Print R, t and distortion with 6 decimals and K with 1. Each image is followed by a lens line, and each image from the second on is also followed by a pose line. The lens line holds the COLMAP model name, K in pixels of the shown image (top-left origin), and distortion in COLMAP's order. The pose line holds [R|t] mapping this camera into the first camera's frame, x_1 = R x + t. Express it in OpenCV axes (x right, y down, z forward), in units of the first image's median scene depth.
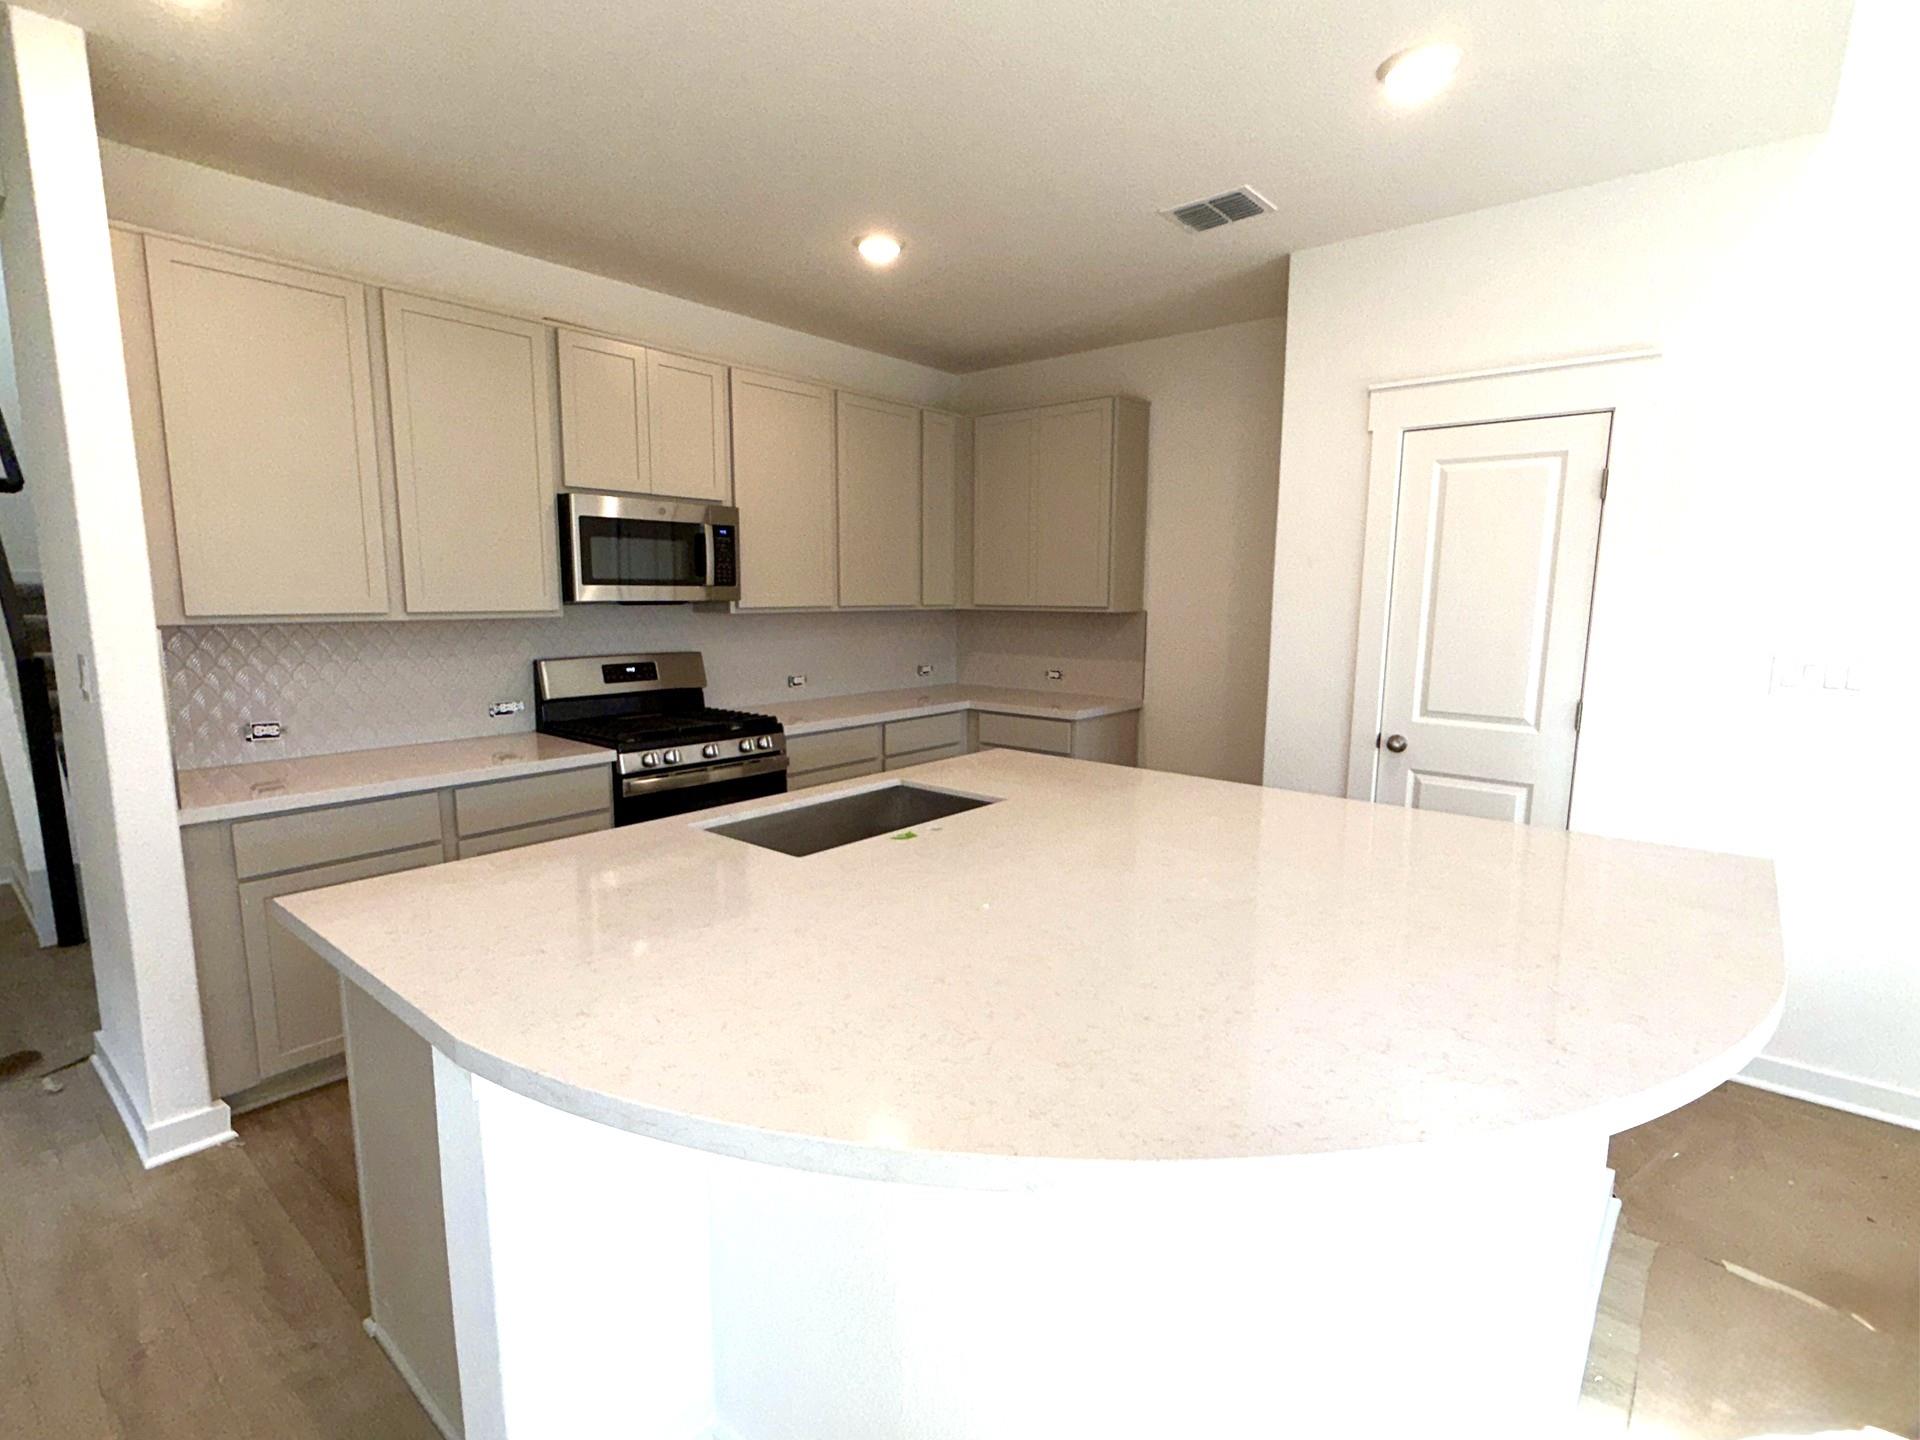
lens RADIAL K [[965.2, 0, 960.0], [0, 965.2, 720.0], [0, 0, 1]] dist [-0.000688, -0.000169]
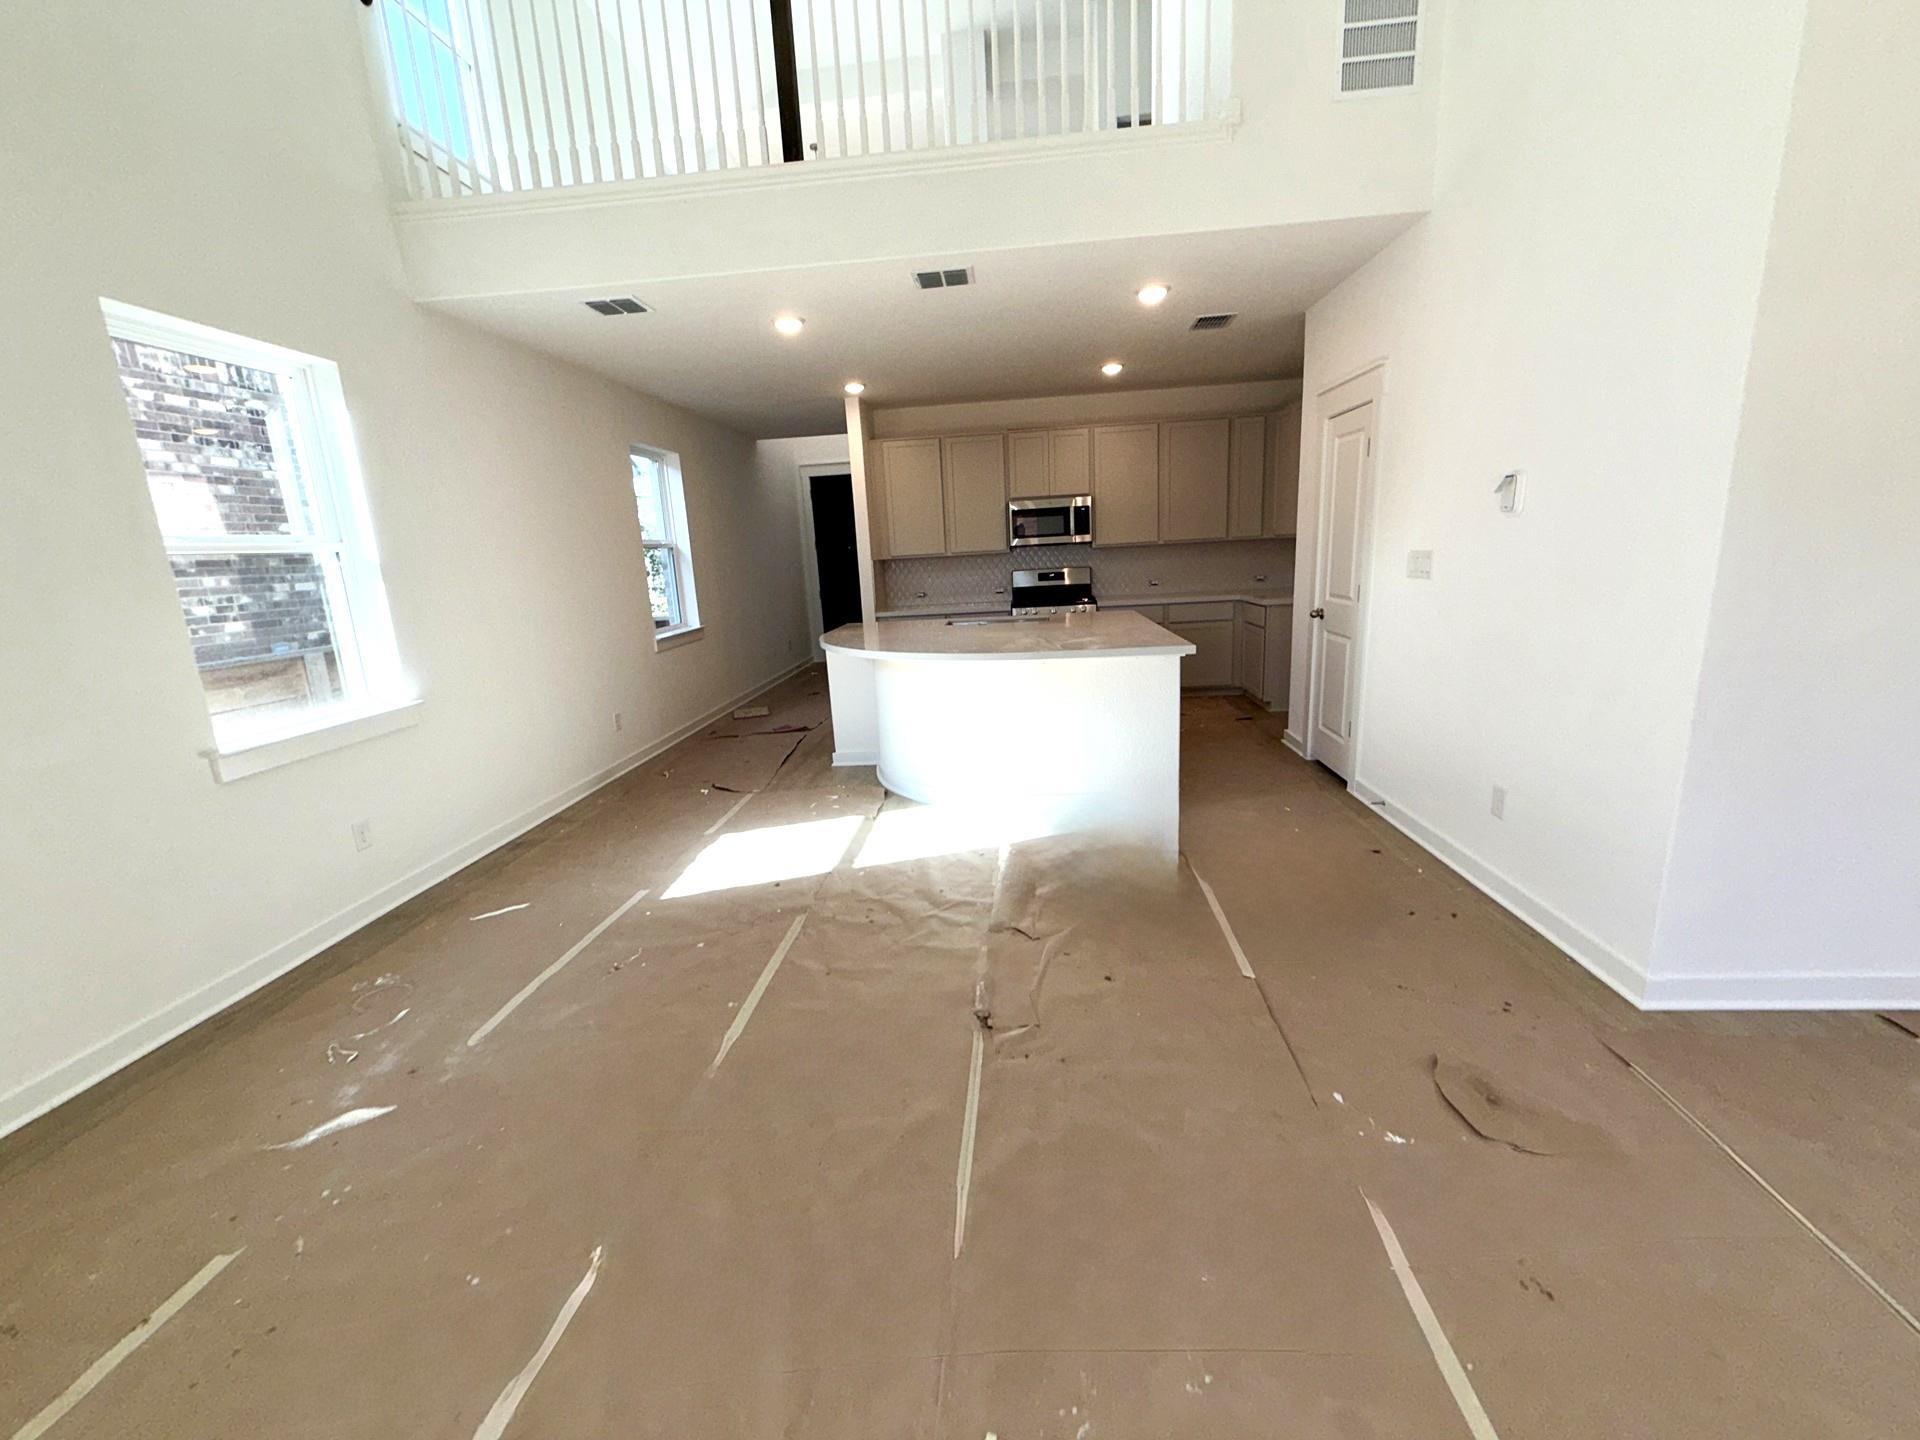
lens RADIAL K [[777.9, 0, 955.8], [0, 777.9, 722.4], [0, 0, 1]] dist [0.017451, 0.000018]
pose [[0.595038, 0.142908, -0.790890, 1.072829], [-0.054874, 0.988992, 0.137418, 0.052453], [0.801822, -0.038370, 0.596330, -0.278592]]
